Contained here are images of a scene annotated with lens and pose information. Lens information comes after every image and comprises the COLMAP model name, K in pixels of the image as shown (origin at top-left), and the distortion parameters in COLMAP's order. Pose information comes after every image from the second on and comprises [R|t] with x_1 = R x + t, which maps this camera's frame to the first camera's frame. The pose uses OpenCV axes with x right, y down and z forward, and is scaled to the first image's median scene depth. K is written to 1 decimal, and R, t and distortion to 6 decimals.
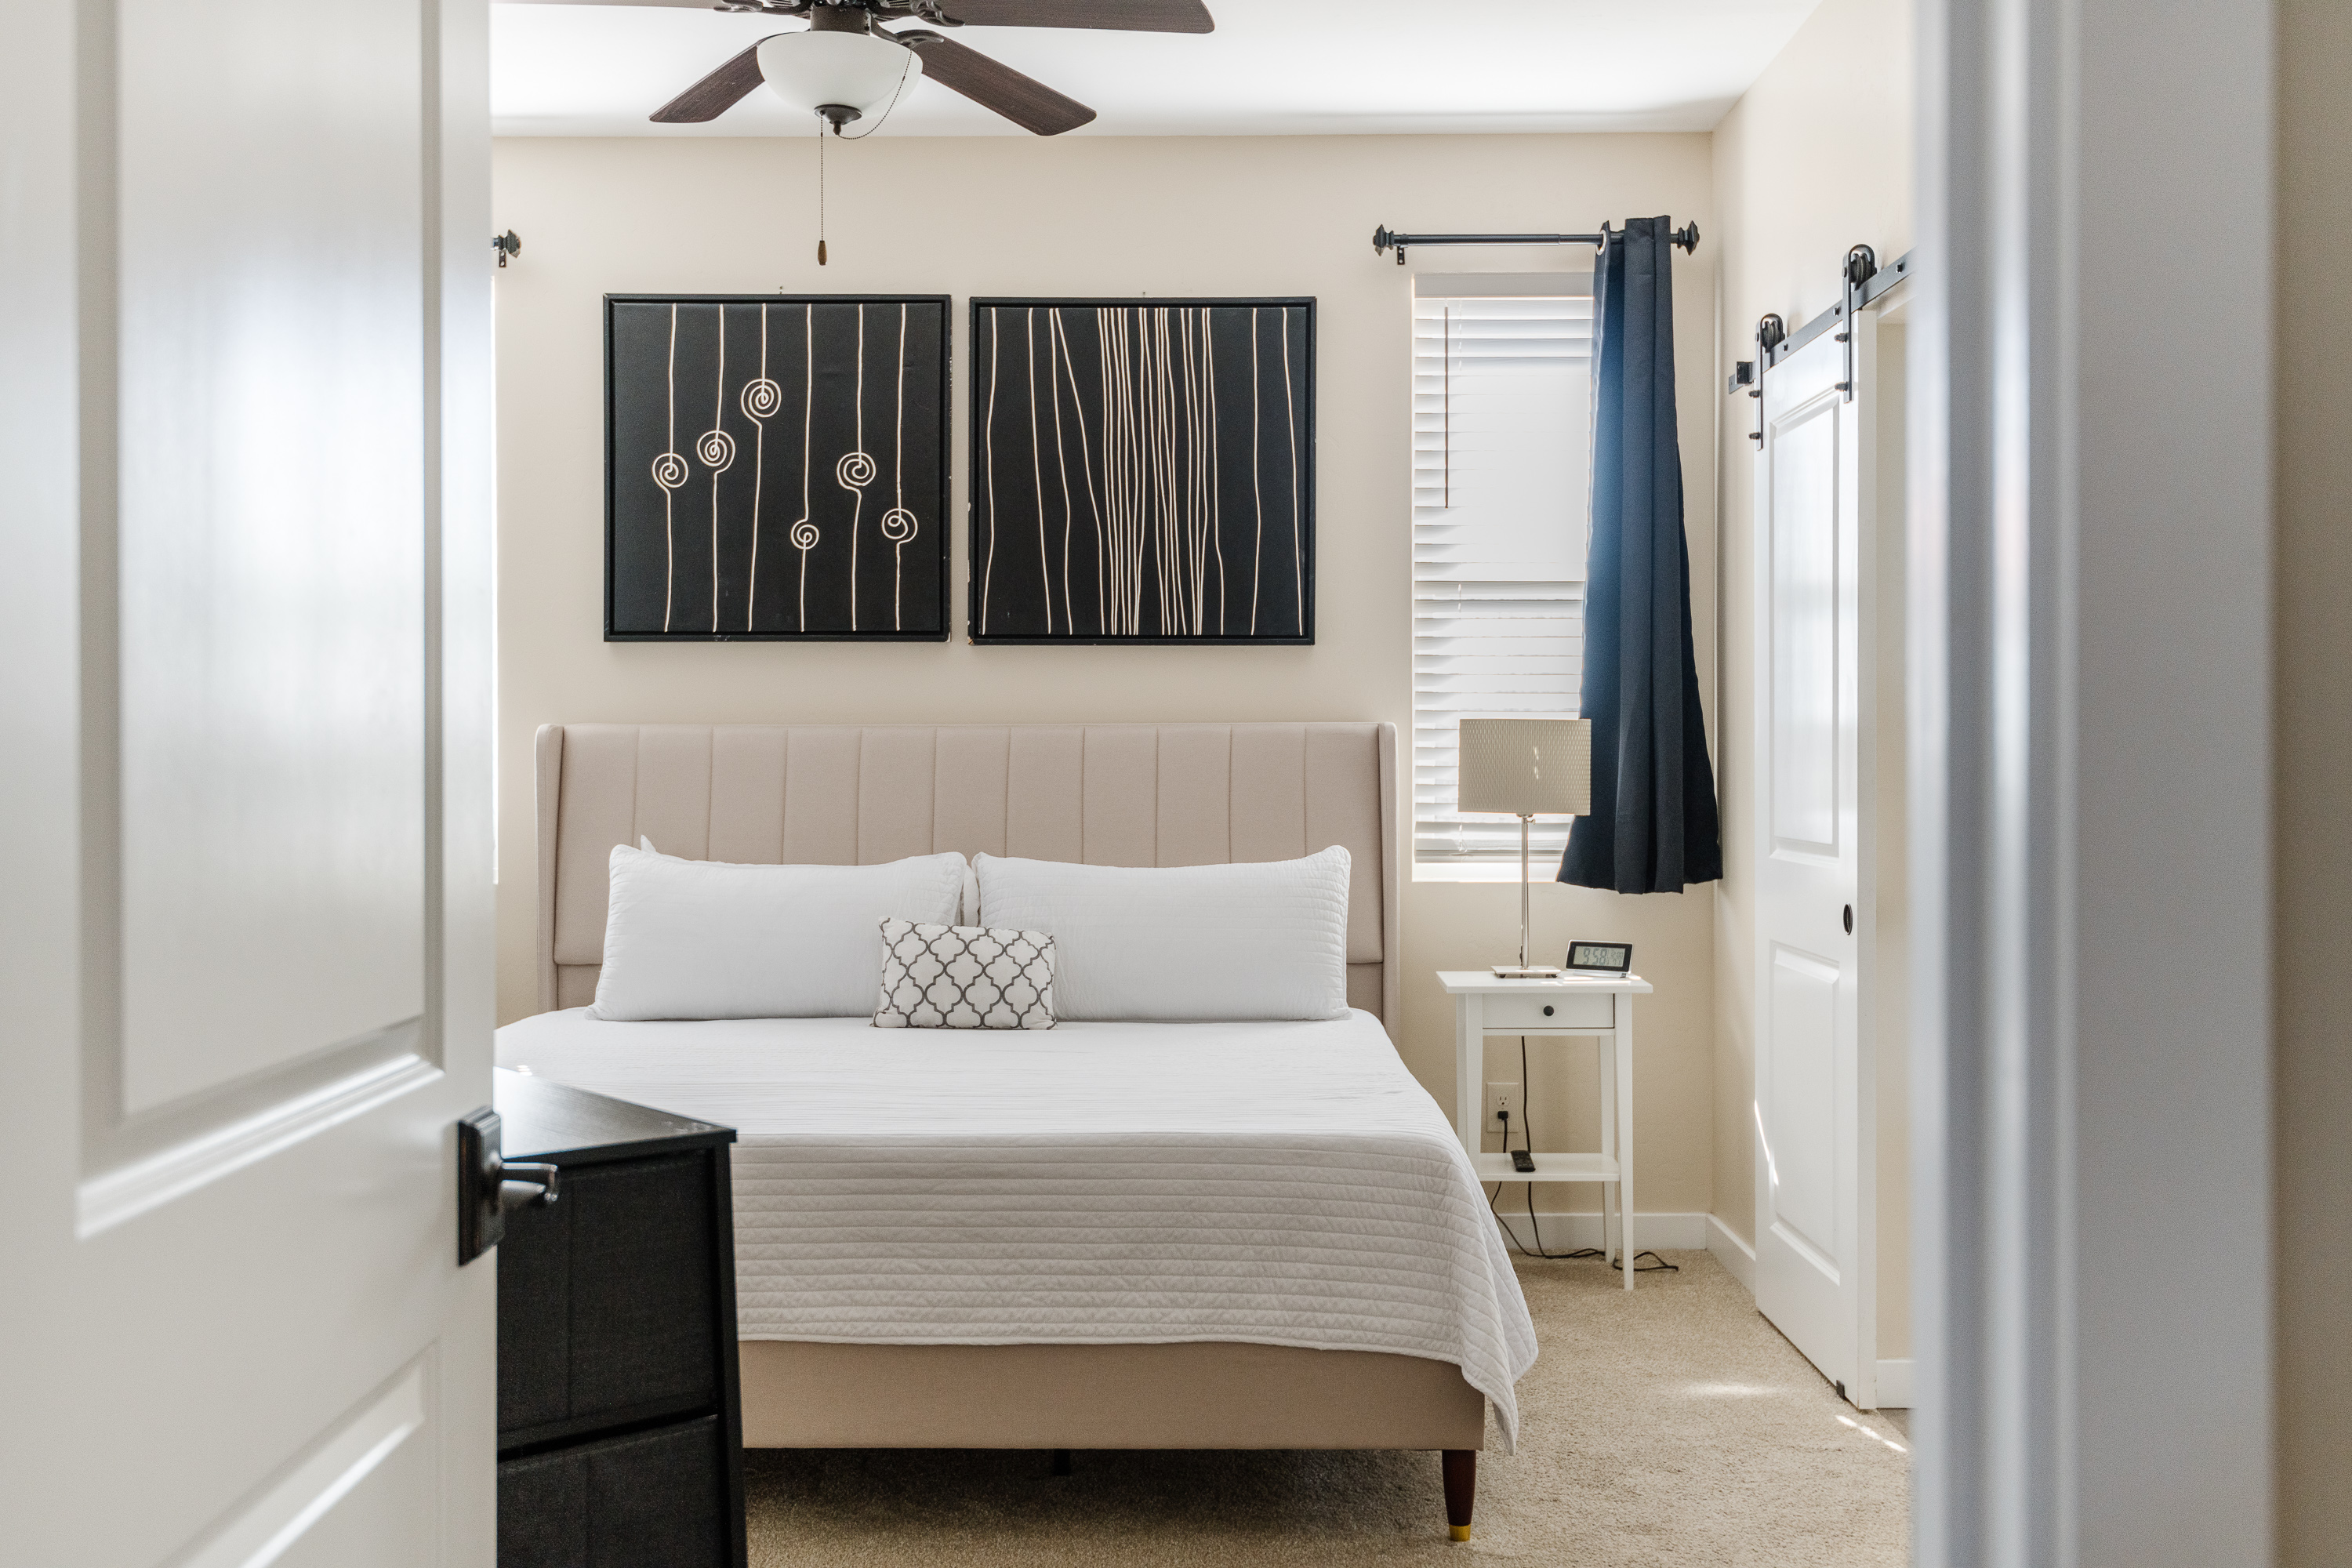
lens RADIAL K [[2335.9, 0, 1148.4], [0, 2335.9, 784.6], [0, 0, 1]] dist [0.014414, 0.007589]
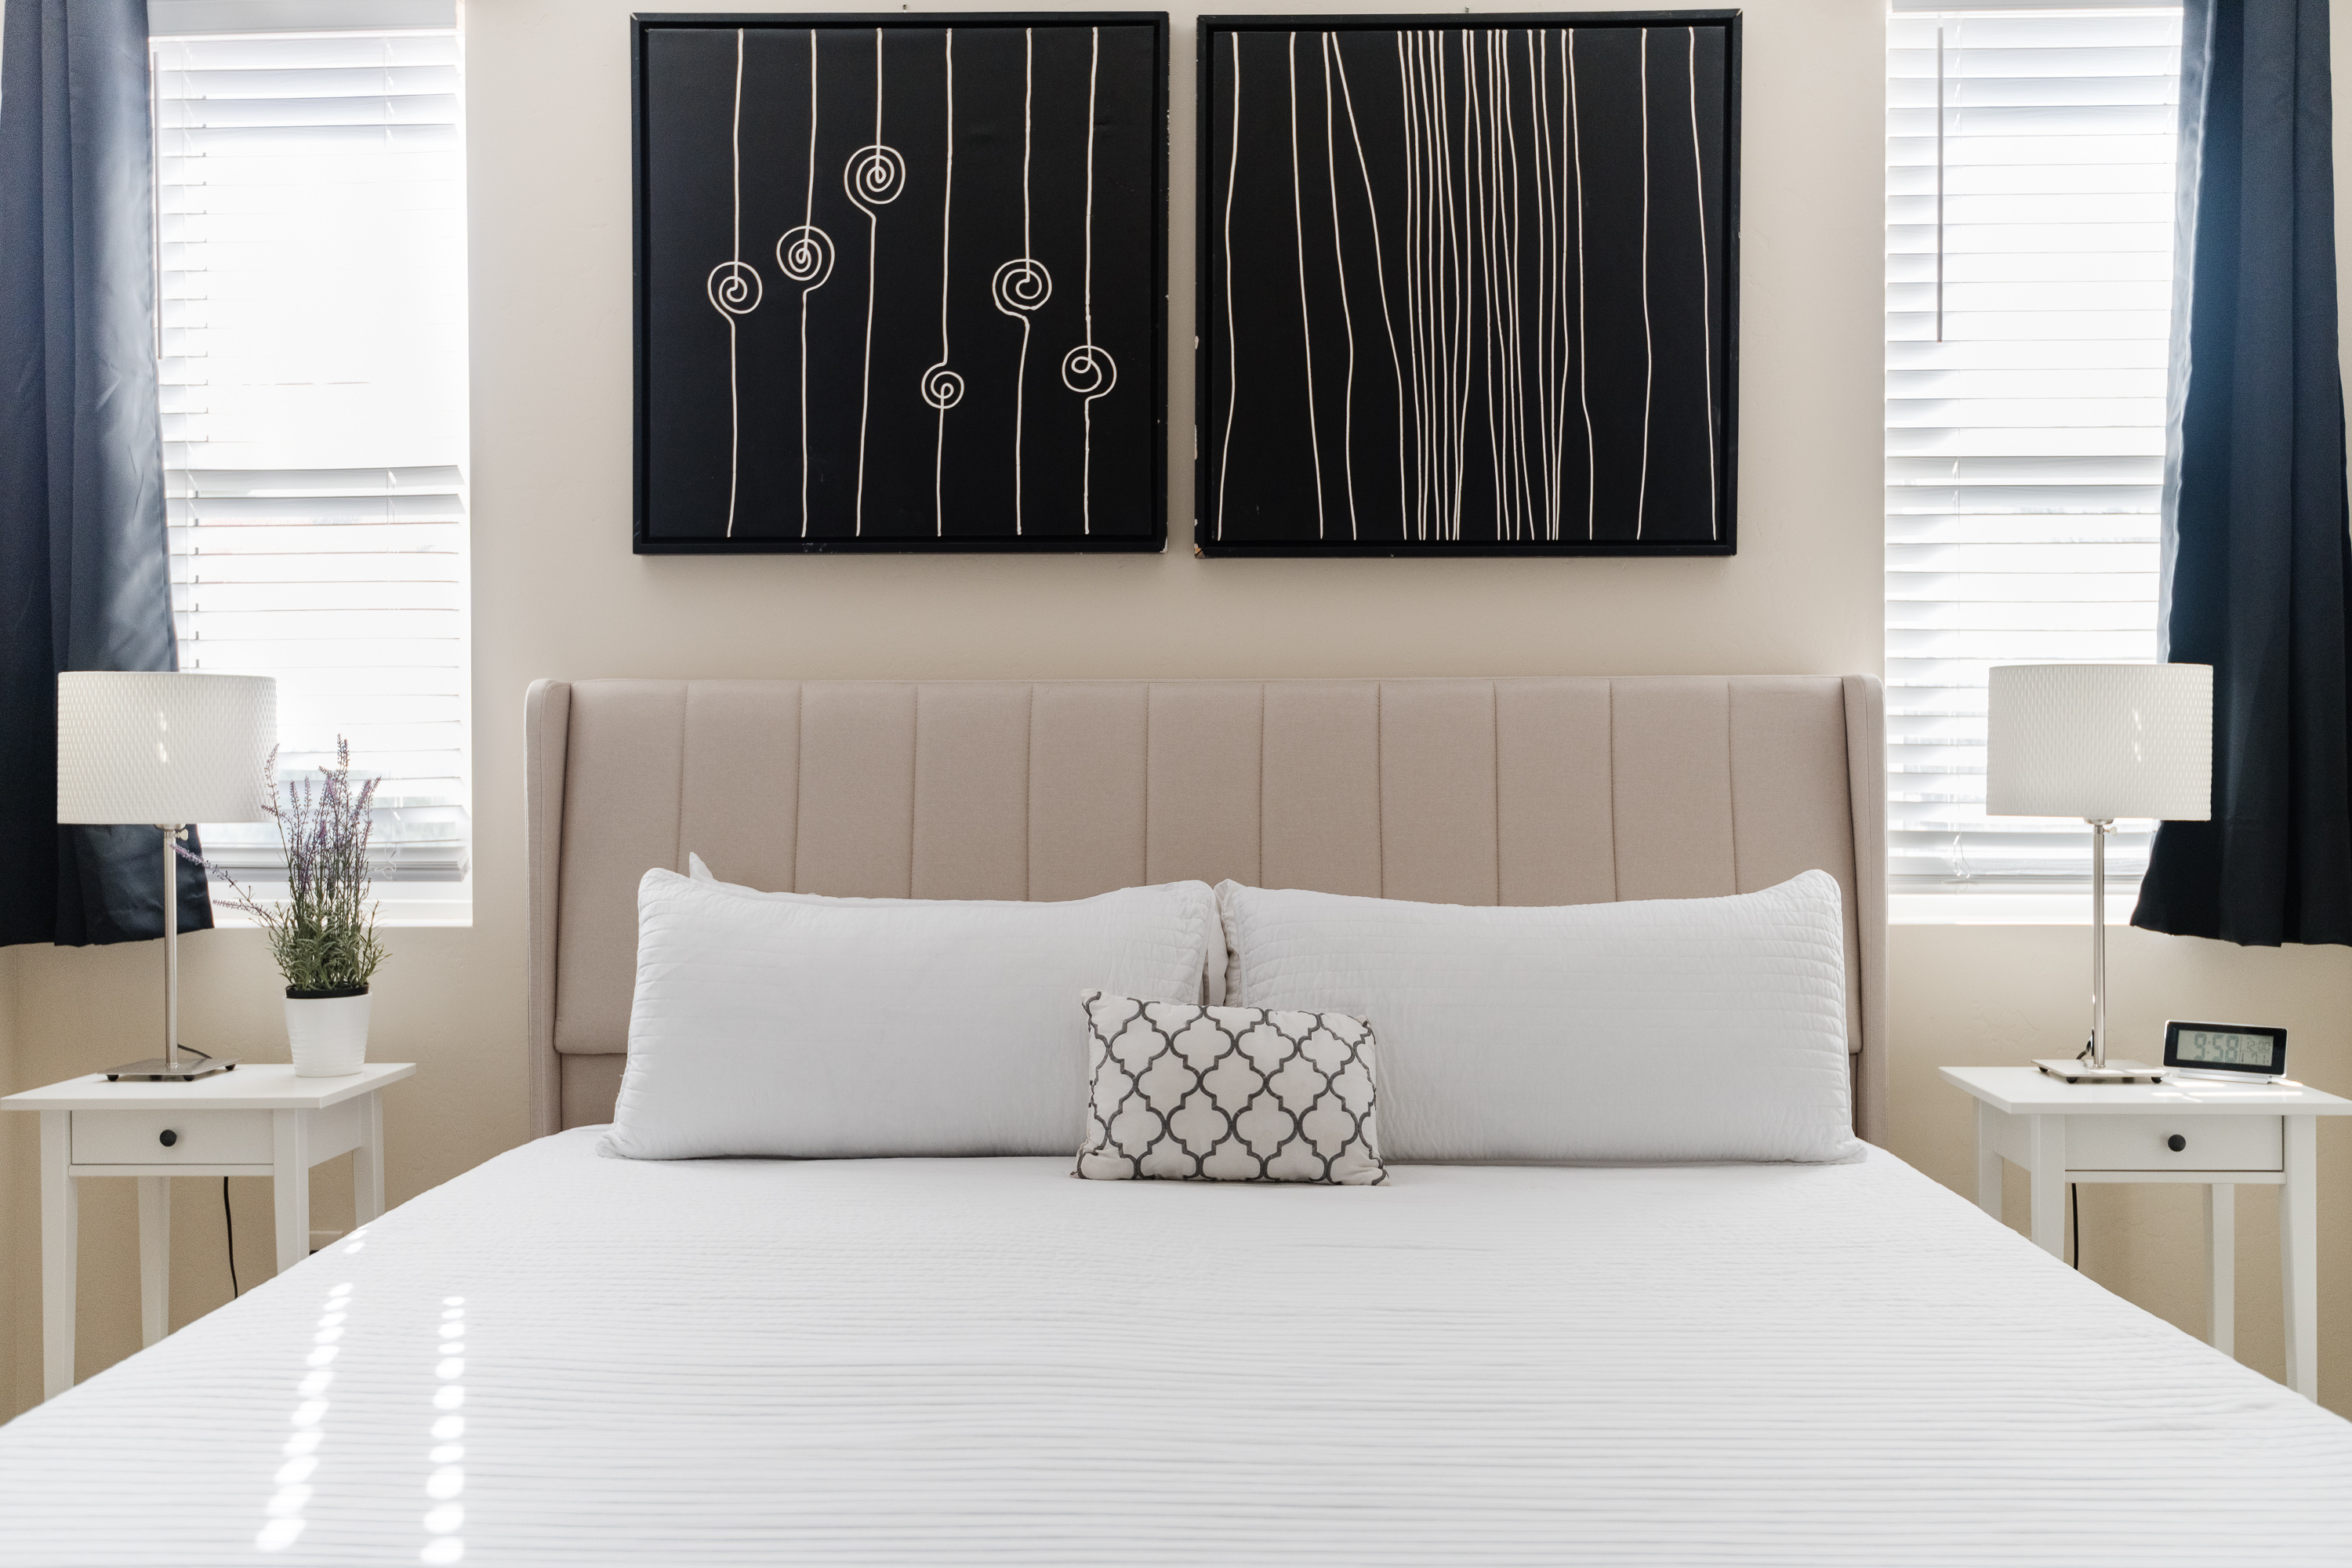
lens RADIAL K [[2335.9, 0, 1148.4], [0, 2335.9, 784.6], [0, 0, 1]] dist [0.014414, 0.007589]
pose [[0.999718, -0.000628, -0.023729, -0.075135], [0.000566, 0.999996, -0.002610, 0.004764], [0.023731, 0.002596, 0.999715, 0.357375]]
